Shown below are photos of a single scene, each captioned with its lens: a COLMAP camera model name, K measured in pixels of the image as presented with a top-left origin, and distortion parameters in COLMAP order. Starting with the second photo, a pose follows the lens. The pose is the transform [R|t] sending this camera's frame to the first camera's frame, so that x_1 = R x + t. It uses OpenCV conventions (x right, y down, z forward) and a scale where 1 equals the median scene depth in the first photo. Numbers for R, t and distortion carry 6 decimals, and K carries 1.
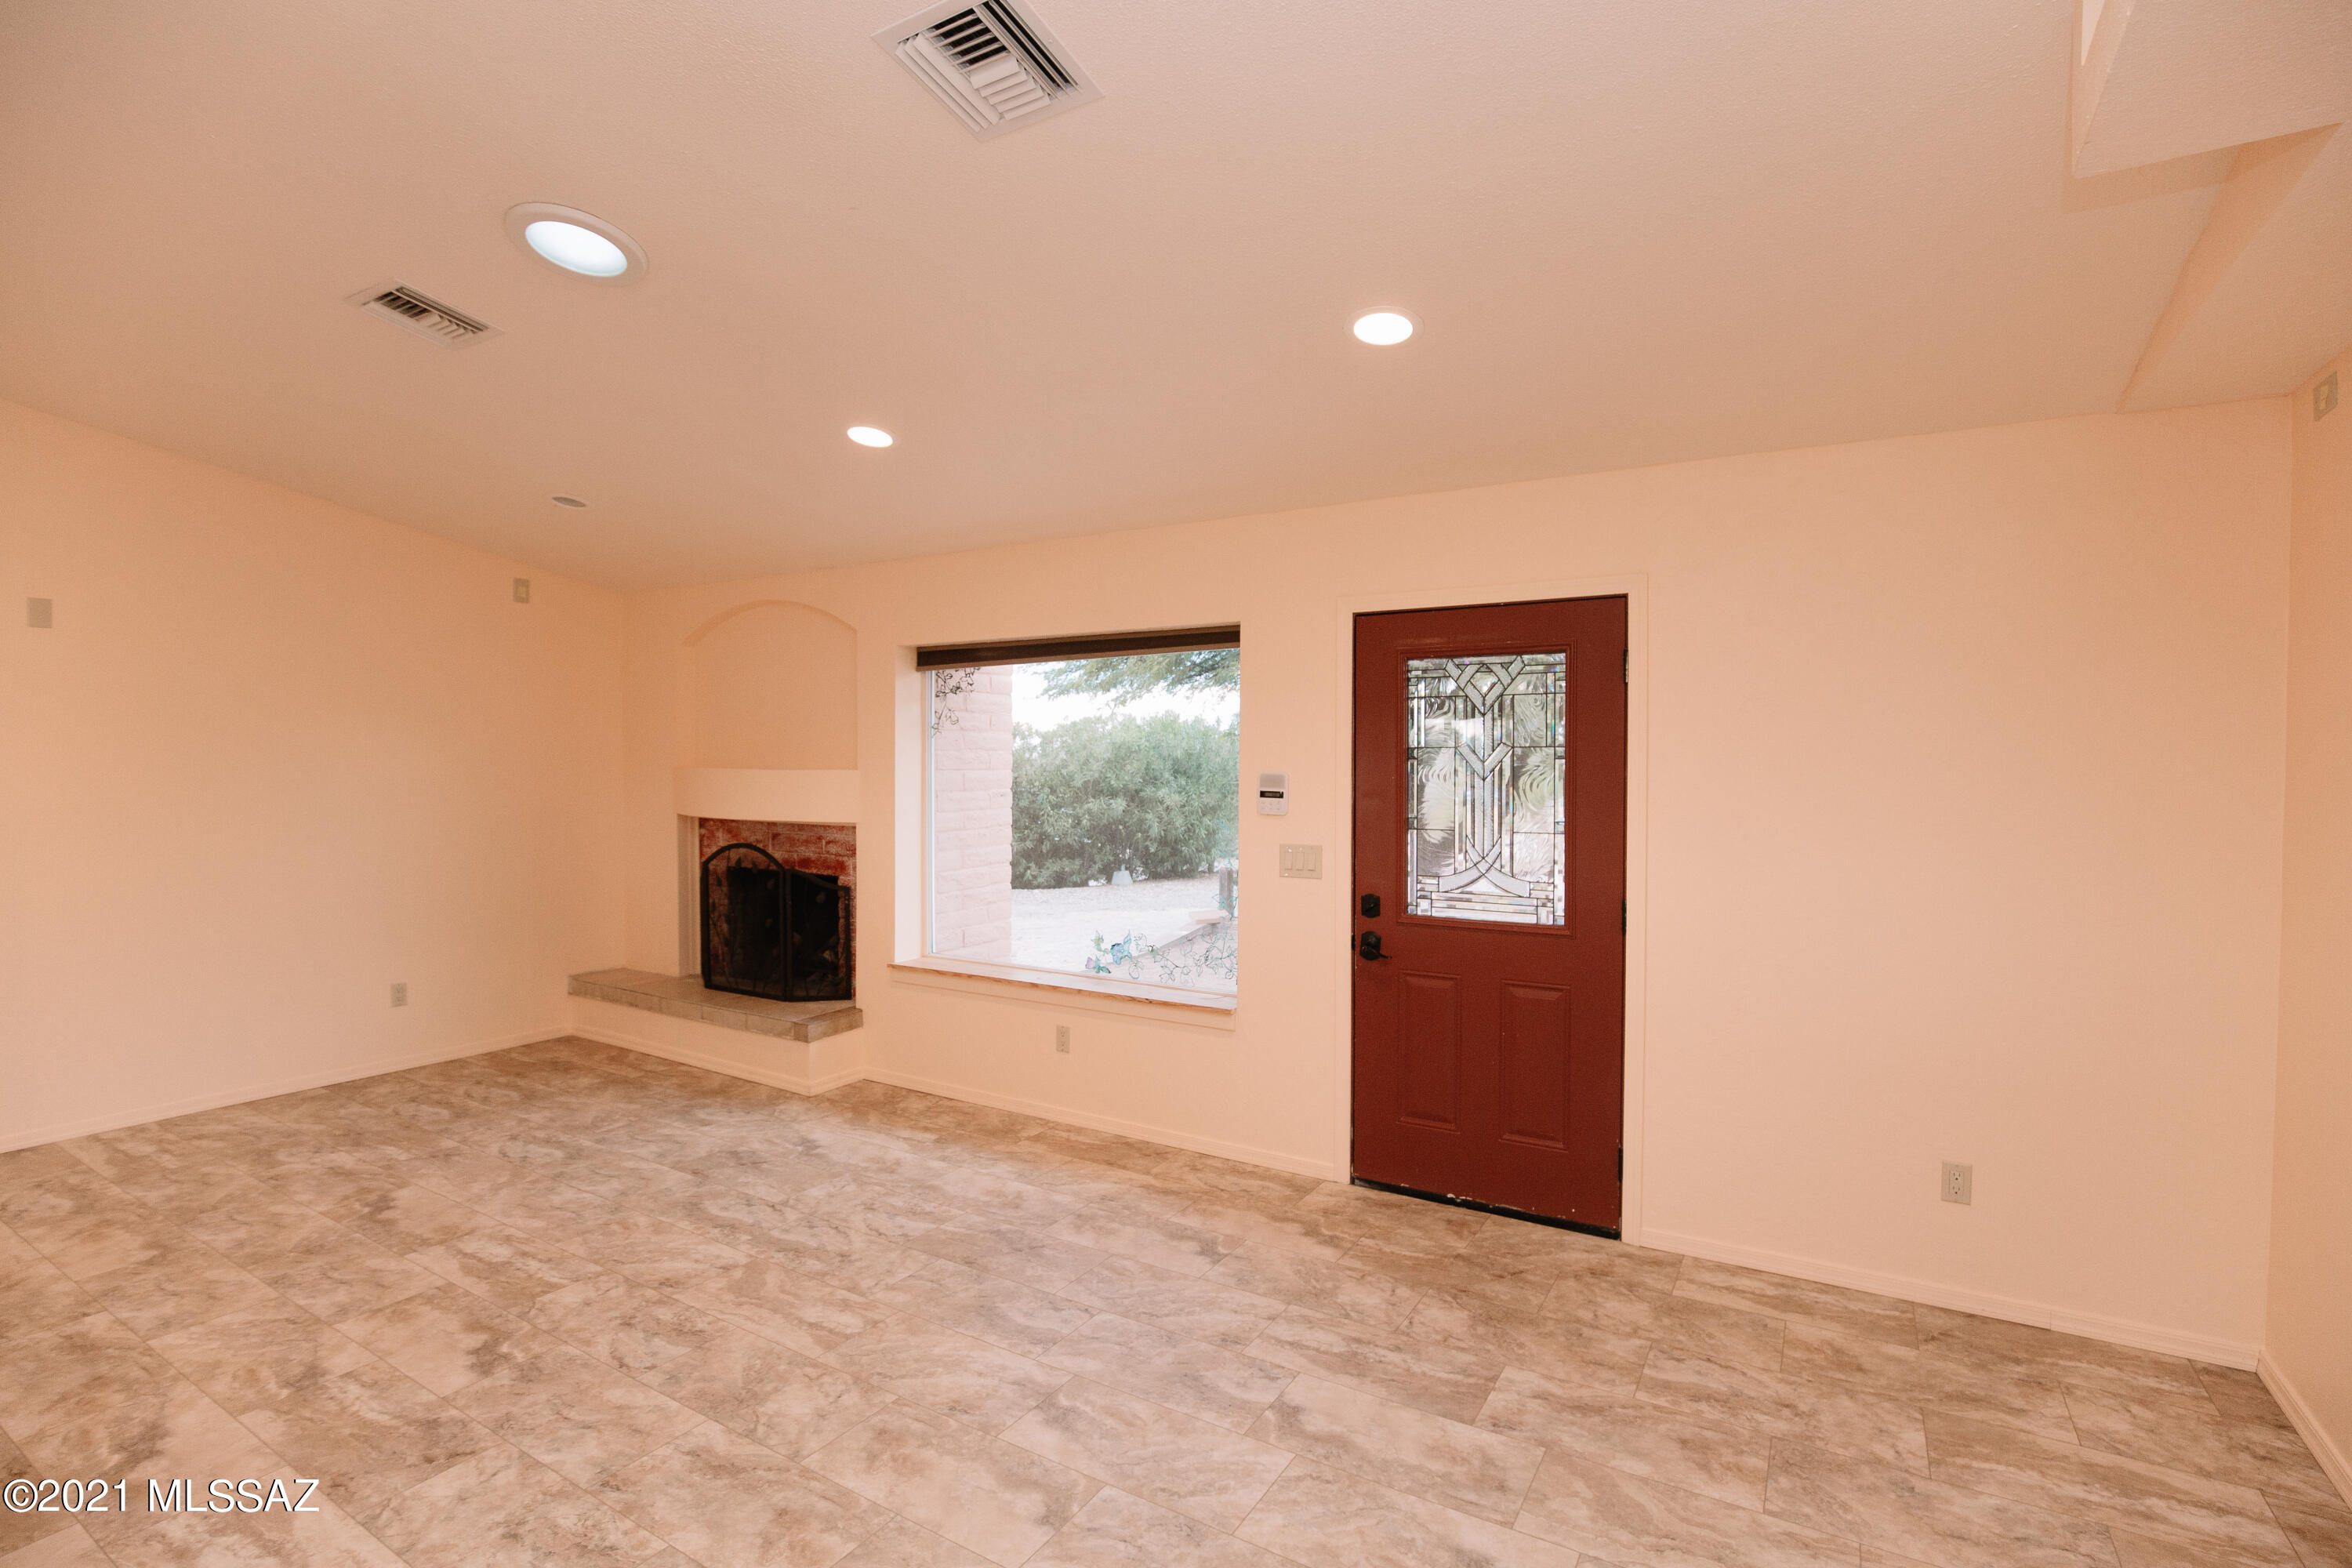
lens RADIAL K [[1105.3, 0, 1171.9], [0, 1105.3, 784.9], [0, 0, 1]] dist [-0.037855, 0.007961]
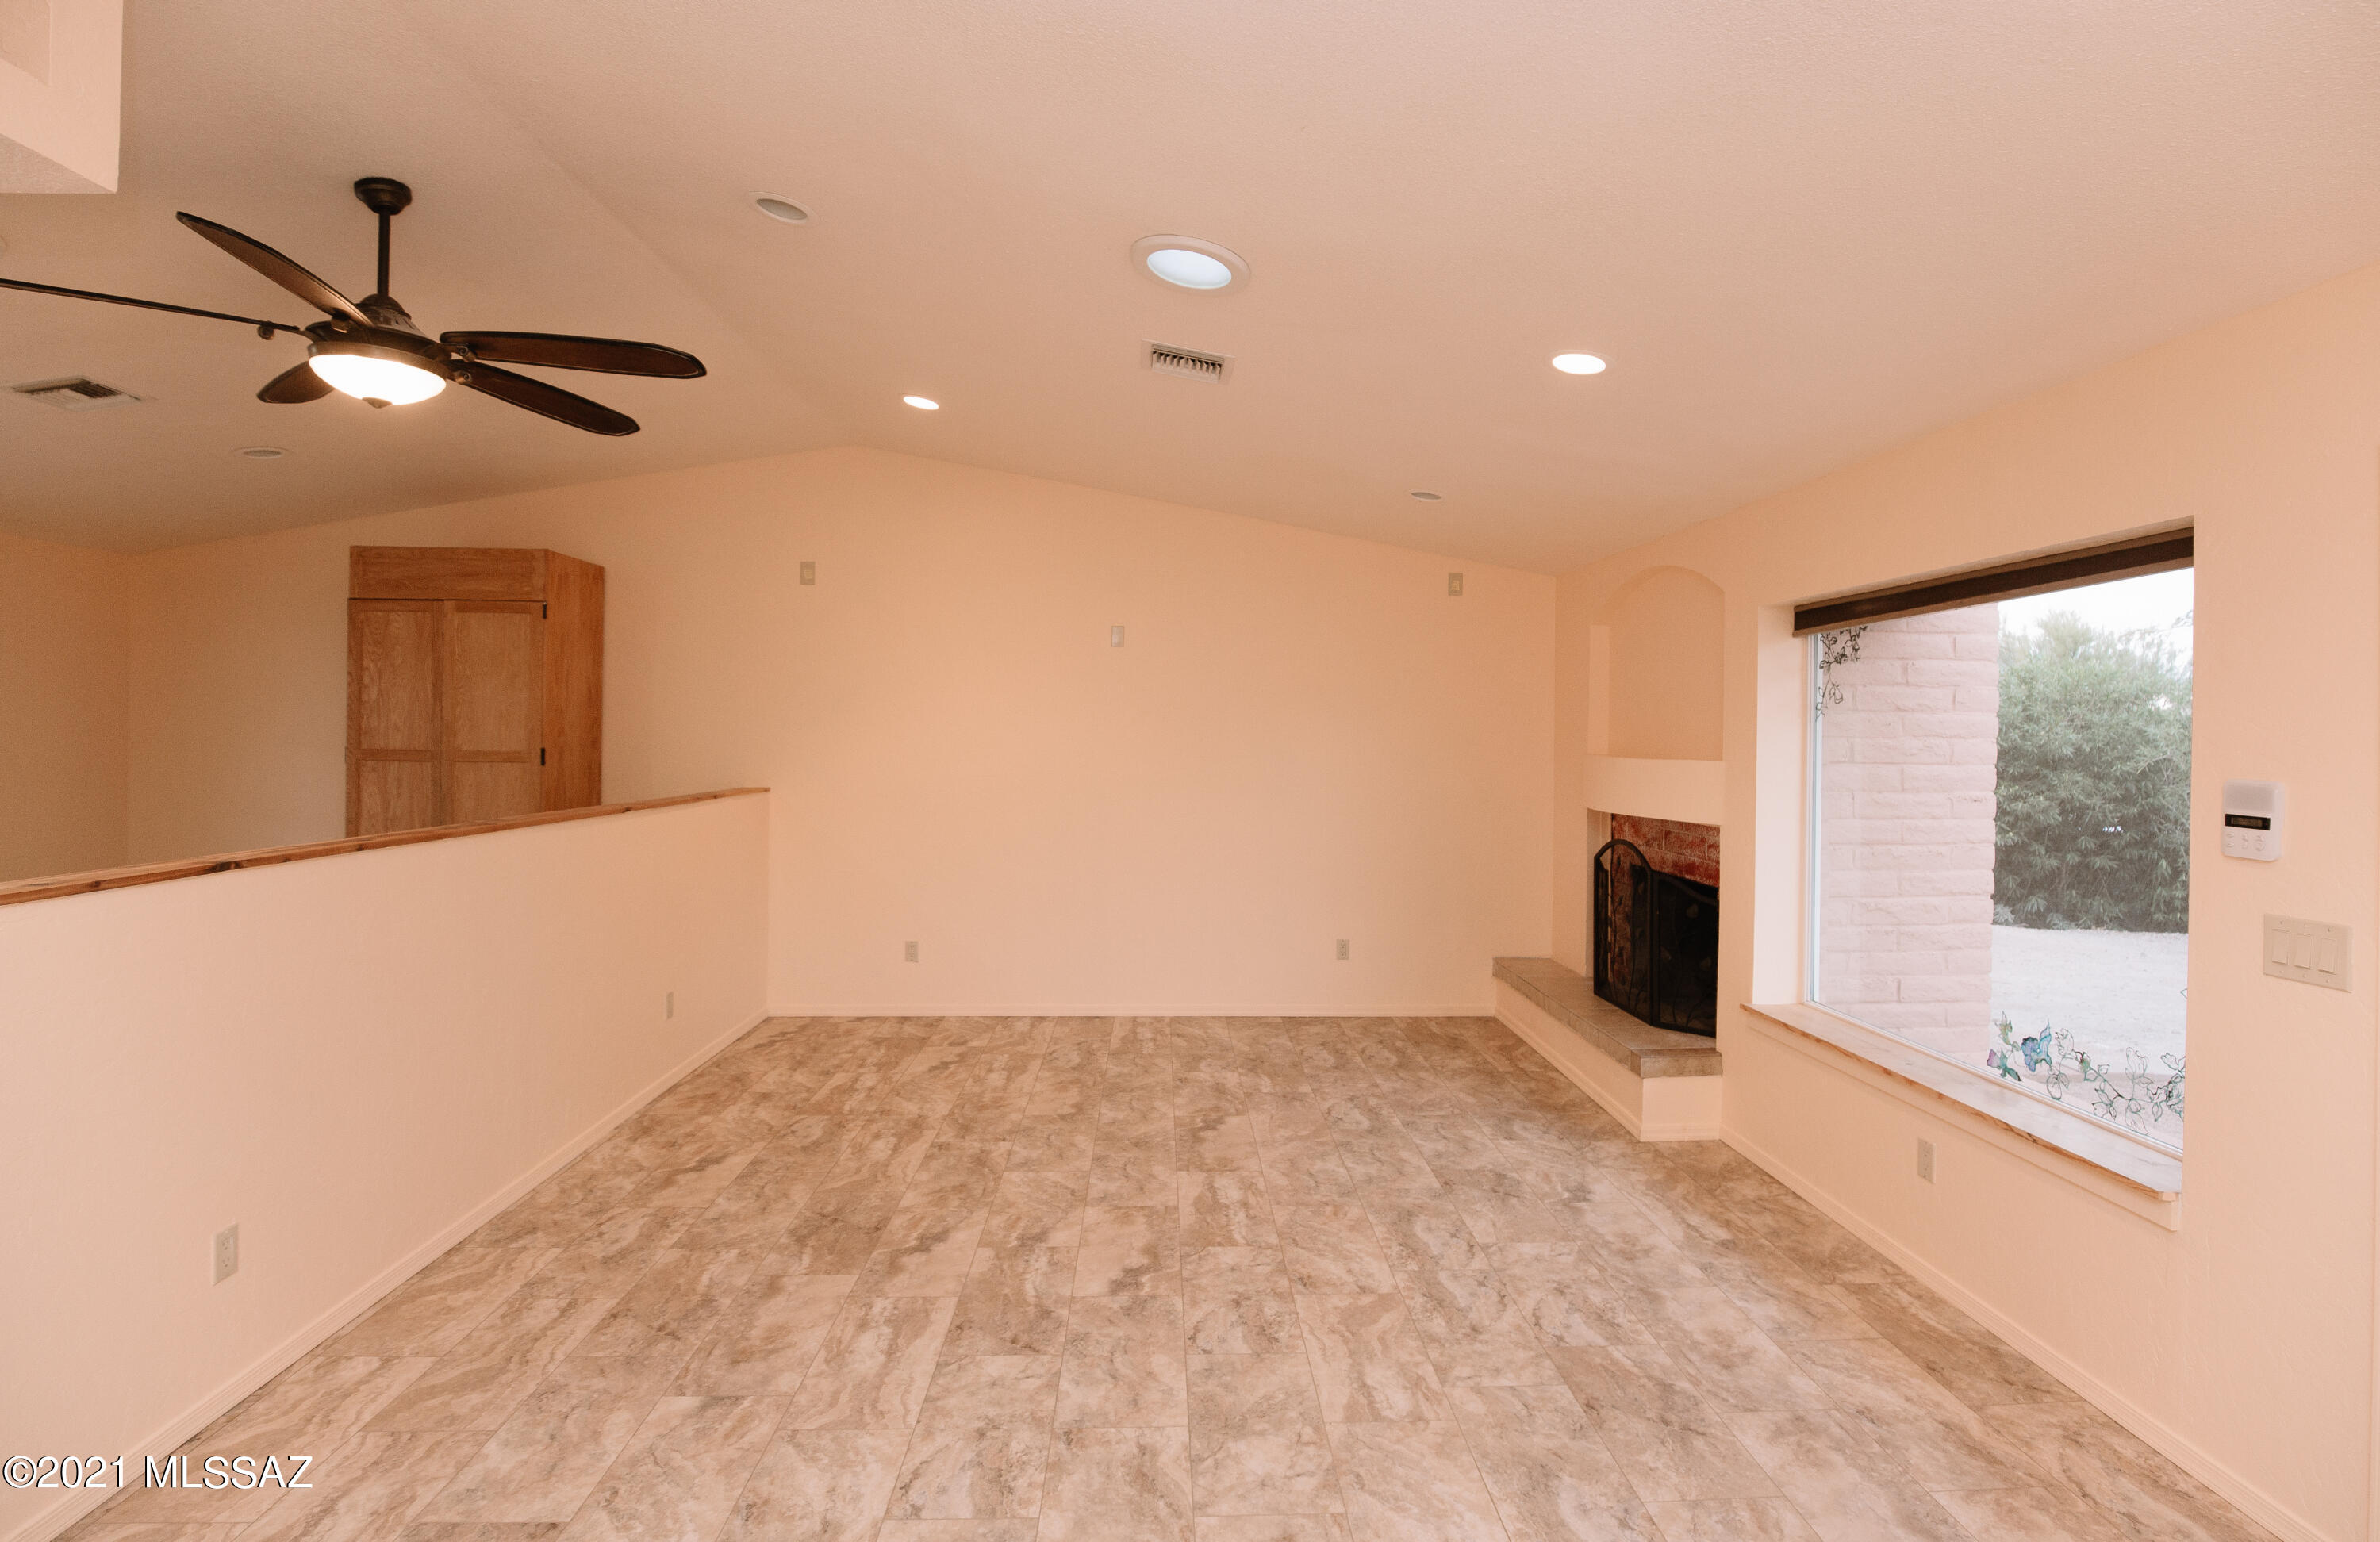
lens RADIAL K [[1147.1, 0, 1213.4], [0, 1147.1, 730.9], [0, 0, 1]] dist [-0.031001, 0.001971]
pose [[0.565432, 0.000166, -0.824795, 0.287610], [-0.028612, 0.999402, -0.019414, -0.012323], [0.824299, 0.034576, 0.565099, 0.288690]]
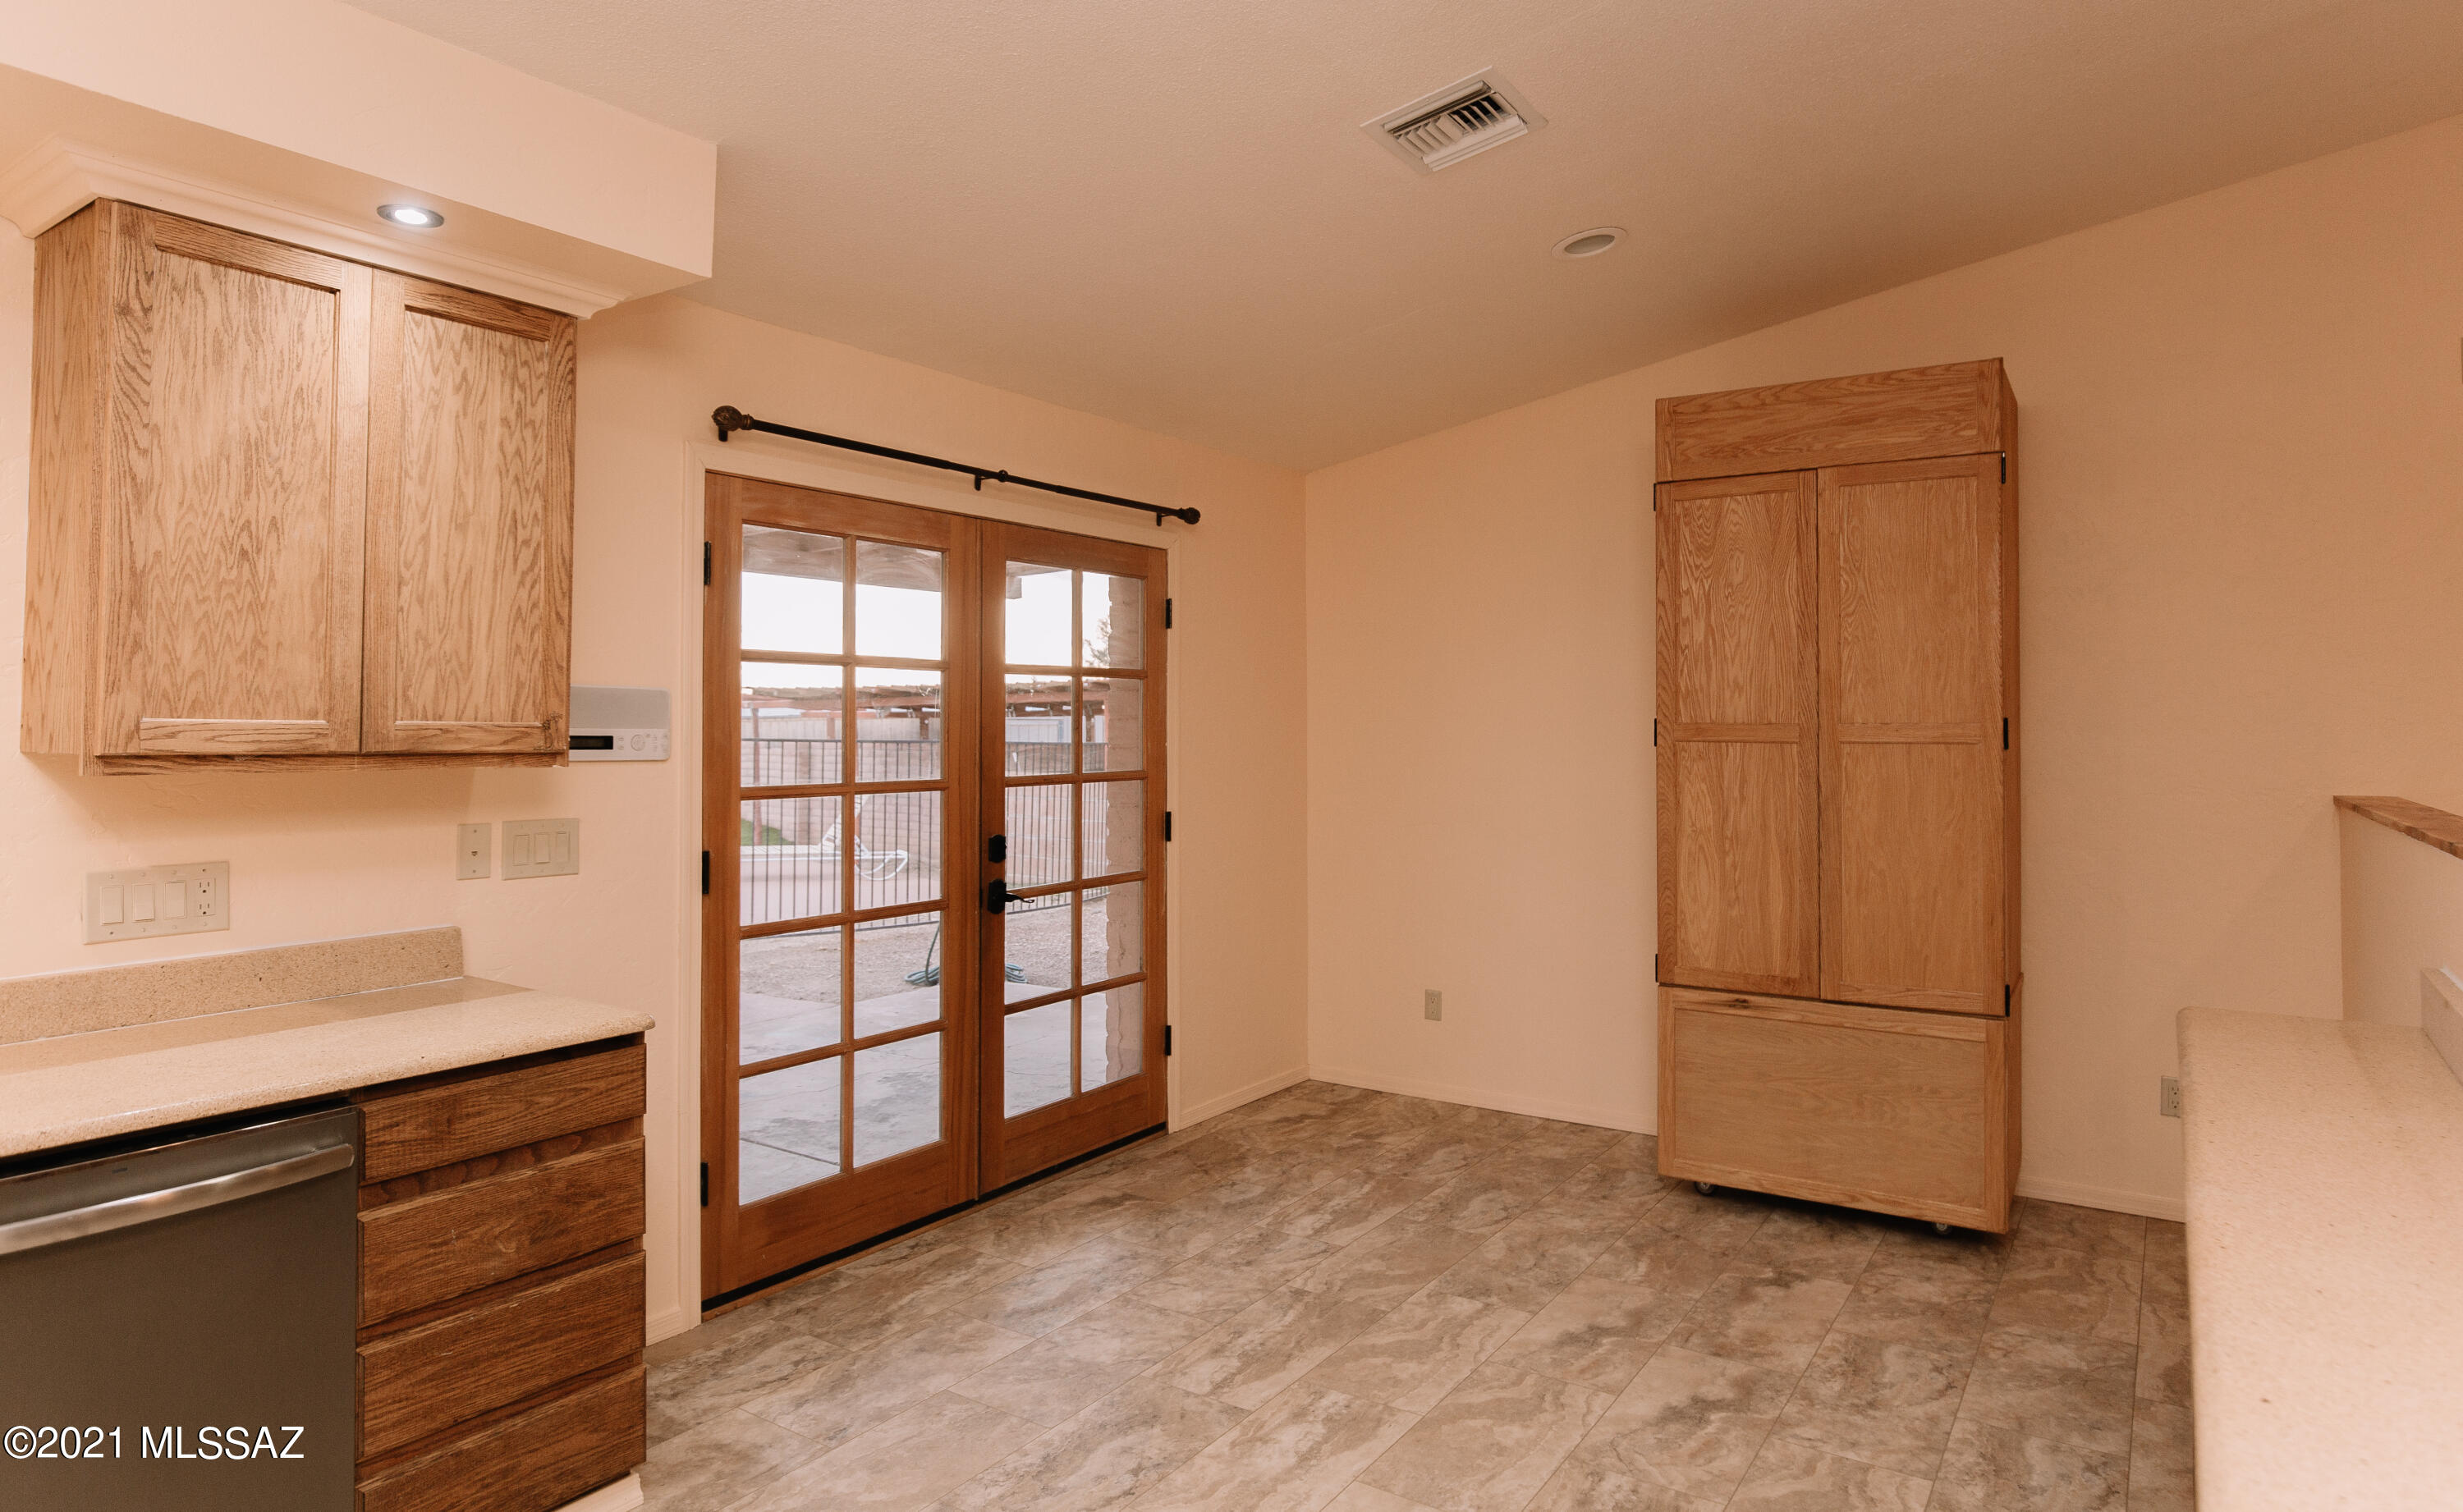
lens RADIAL K [[1396.0, 0, 1230.7], [0, 1396.0, 695.7], [0, 0, 1]] dist [-0.015773, 0.000008]
pose [[-0.048938, -0.025550, -0.998475, -0.406752], [-0.024512, 0.999402, -0.024373, 0.028987], [0.998501, 0.023282, -0.049535, -0.102055]]
